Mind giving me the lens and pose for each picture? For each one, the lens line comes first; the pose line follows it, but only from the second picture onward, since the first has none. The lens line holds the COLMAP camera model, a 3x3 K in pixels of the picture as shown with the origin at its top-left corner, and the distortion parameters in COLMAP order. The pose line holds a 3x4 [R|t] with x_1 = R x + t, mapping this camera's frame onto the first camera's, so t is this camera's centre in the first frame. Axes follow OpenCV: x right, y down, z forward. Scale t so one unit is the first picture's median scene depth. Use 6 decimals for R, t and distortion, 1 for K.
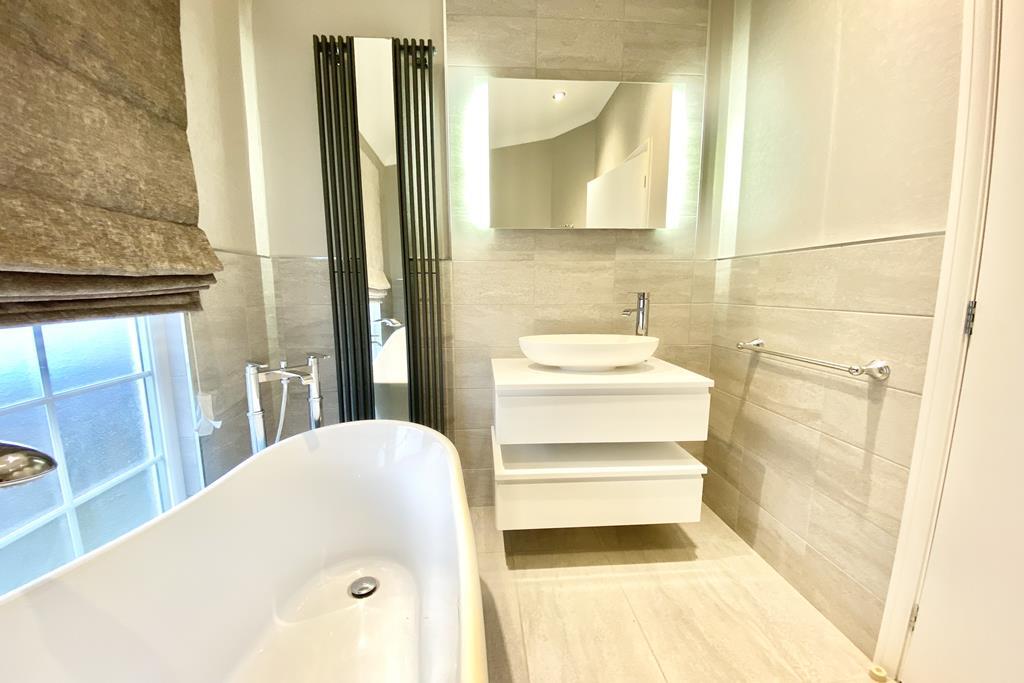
lens RADIAL K [[407.3, 0, 510.3], [0, 407.3, 353.9], [0, 0, 1]] dist [0.026136, -0.024363]
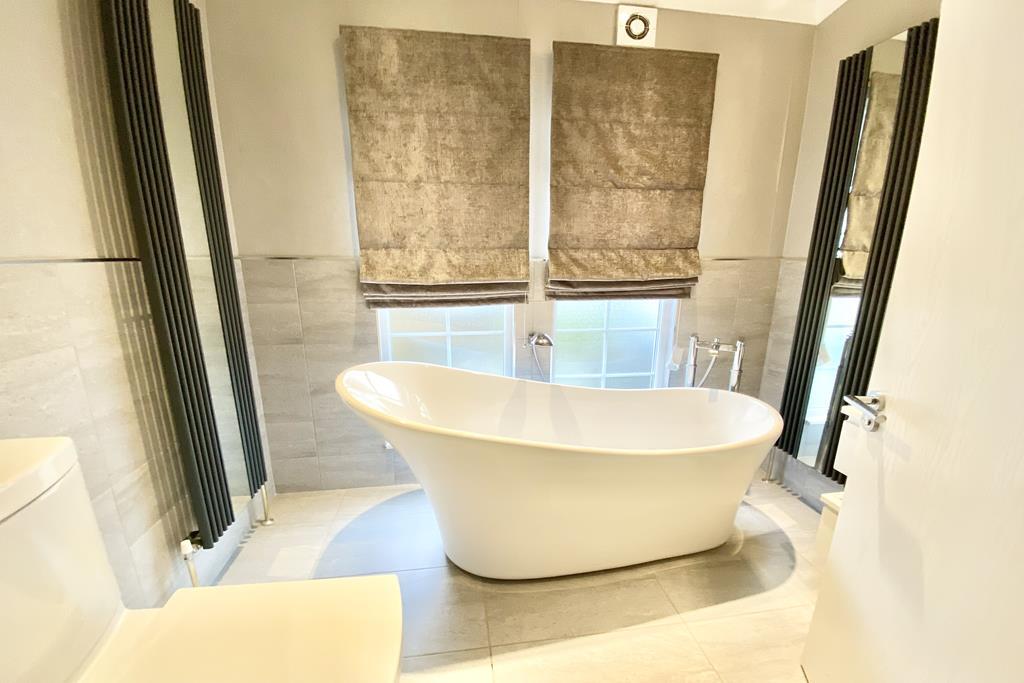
lens RADIAL K [[407.3, 0, 510.3], [0, 407.3, 353.9], [0, 0, 1]] dist [0.026136, -0.024363]
pose [[0.075856, 0.224593, -0.971496, 0.916091], [-0.155718, 0.965017, 0.210936, -0.134099], [0.984885, 0.135278, 0.108175, 0.140861]]
